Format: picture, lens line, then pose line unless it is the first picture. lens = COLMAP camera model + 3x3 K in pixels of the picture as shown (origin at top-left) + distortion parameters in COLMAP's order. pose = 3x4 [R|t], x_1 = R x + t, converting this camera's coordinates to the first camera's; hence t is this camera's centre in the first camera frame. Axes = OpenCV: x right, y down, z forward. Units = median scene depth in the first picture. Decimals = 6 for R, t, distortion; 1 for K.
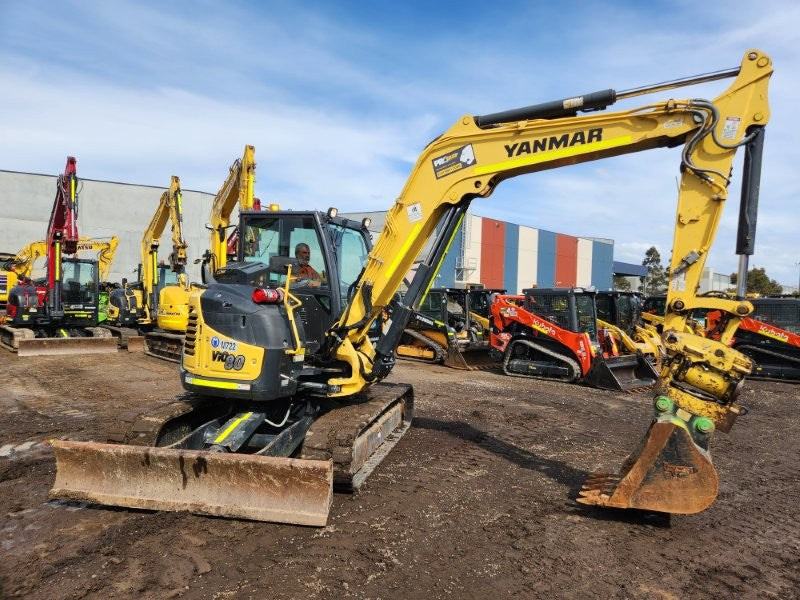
lens RADIAL K [[539.5, 0, 410.9], [0, 539.5, 296.0], [0, 0, 1]] dist [0.064745, -0.056695]
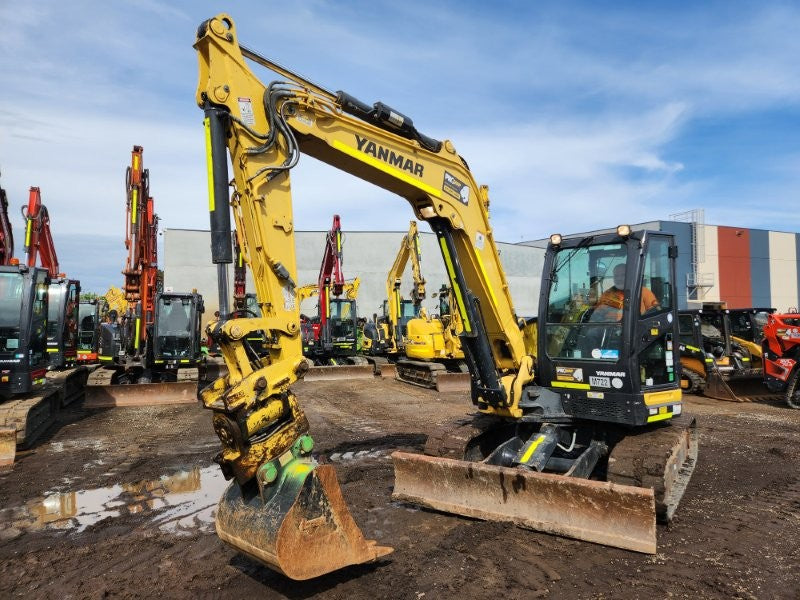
lens RADIAL K [[539.5, 0, 400.7], [0, 539.5, 293.6], [0, 0, 1]] dist [0.064745, -0.056695]
pose [[0.924021, -0.057460, -0.378000, -0.054313], [0.036972, 0.997438, -0.061243, -0.003690], [0.380551, 0.042614, 0.923778, -0.039693]]
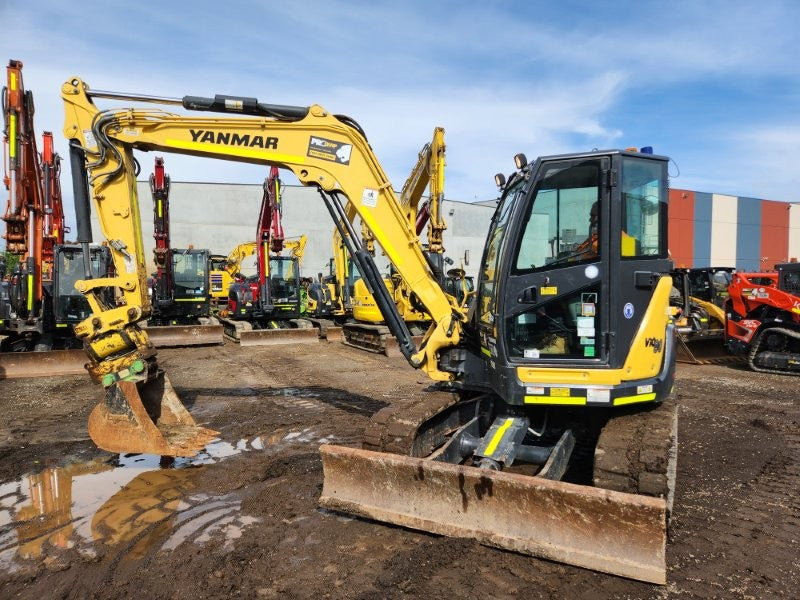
lens RADIAL K [[539.5, 0, 404.4], [0, 539.5, 304.2], [0, 0, 1]] dist [0.064745, -0.056695]
pose [[0.955795, -0.023563, -0.293089, -0.080888], [0.034705, 0.998857, 0.032875, 0.000034], [0.291979, -0.041594, 0.955520, 0.057883]]
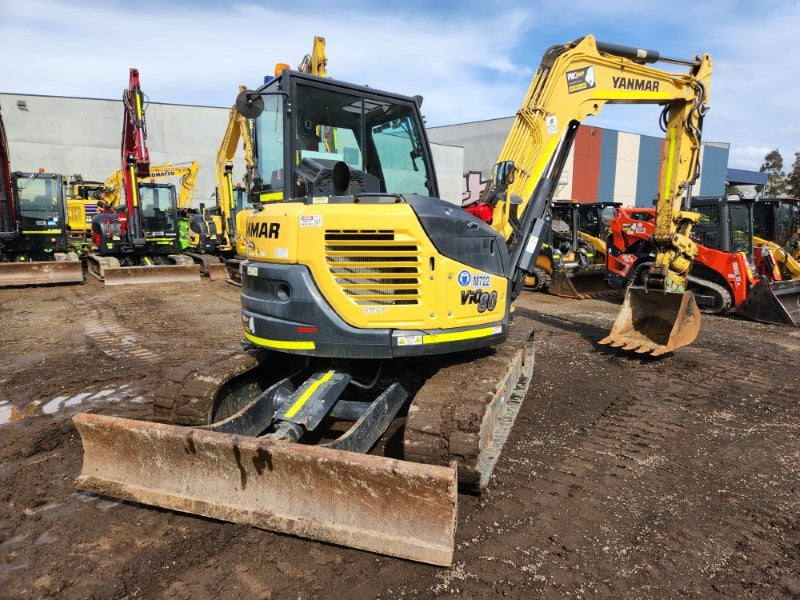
lens RADIAL K [[539.5, 0, 407.3], [0, 539.5, 303.4], [0, 0, 1]] dist [0.064745, -0.056695]
pose [[0.988427, -0.003212, -0.151665, -0.032772], [0.026819, 0.987728, 0.153866, 0.005184], [0.149310, -0.156153, 0.976383, 0.125576]]
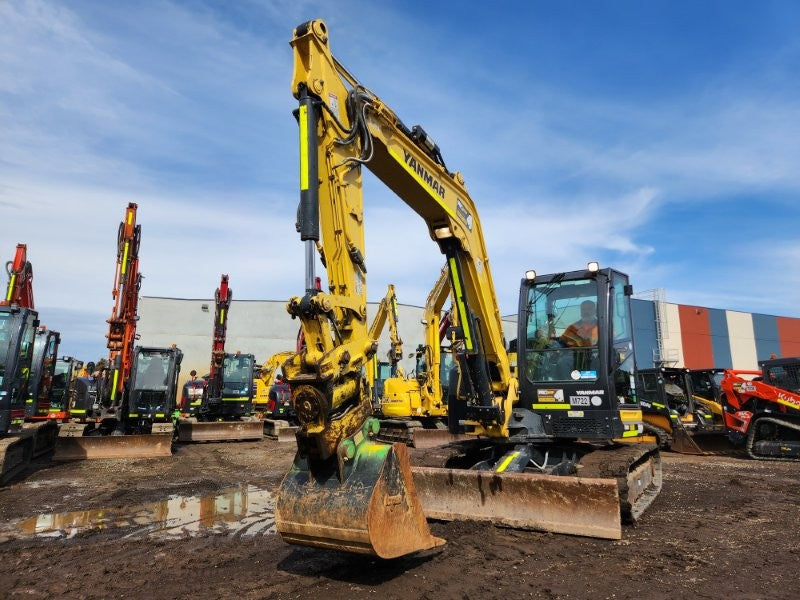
lens RADIAL K [[539.5, 0, 401.4], [0, 539.5, 289.6], [0, 0, 1]] dist [0.064745, -0.056695]
pose [[0.942371, -0.099324, -0.319486, -0.051254], [0.031491, 0.977011, -0.210852, 0.045299], [0.333084, 0.188640, 0.923835, -0.077379]]
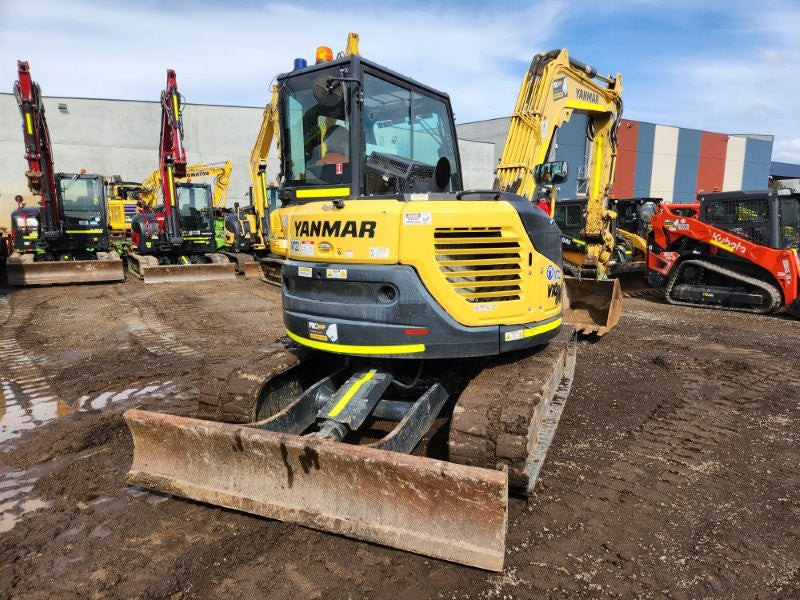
lens RADIAL K [[539.5, 0, 406.7], [0, 539.5, 310.4], [0, 0, 1]] dist [0.064745, -0.056695]
pose [[0.978913, 0.002145, -0.204264, -0.040976], [0.032968, 0.985177, 0.168341, 0.005228], [0.201597, -0.171526, 0.964333, 0.128482]]
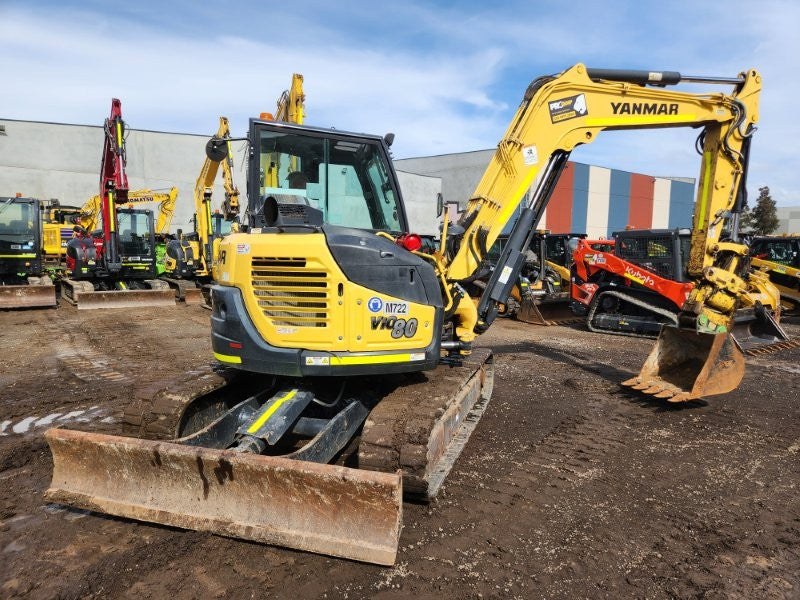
lens RADIAL K [[539.5, 0, 408.3], [0, 539.5, 298.0], [0, 0, 1]] dist [0.064745, -0.056695]
pose [[0.993596, -0.004243, -0.112914, -0.017382], [0.015163, 0.995263, 0.096025, 0.003741], [0.111971, -0.097122, 0.988954, 0.103241]]
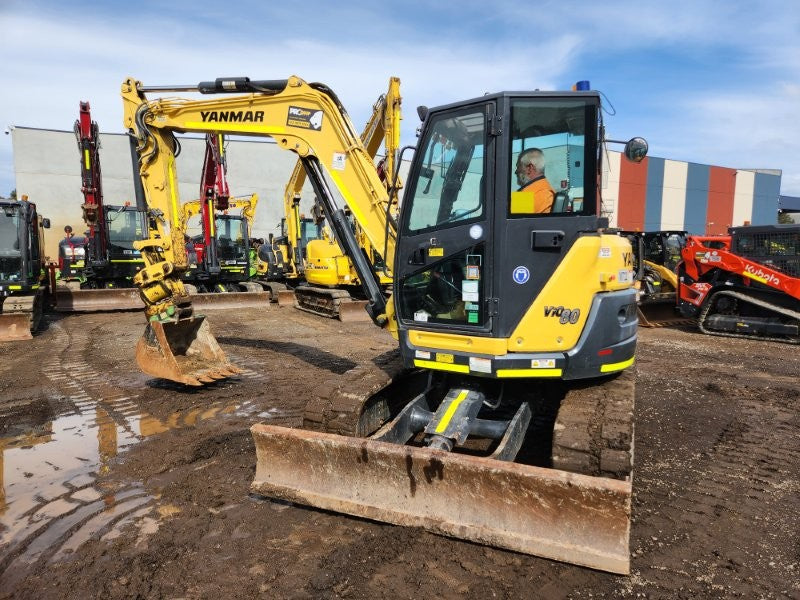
lens RADIAL K [[539.5, 0, 406.4], [0, 539.5, 302.7], [0, 0, 1]] dist [0.064745, -0.056695]
pose [[0.976105, -0.006047, -0.217214, -0.083297], [0.028515, 0.994533, 0.100453, 0.002112], [0.215419, -0.104247, 0.970941, 0.093487]]
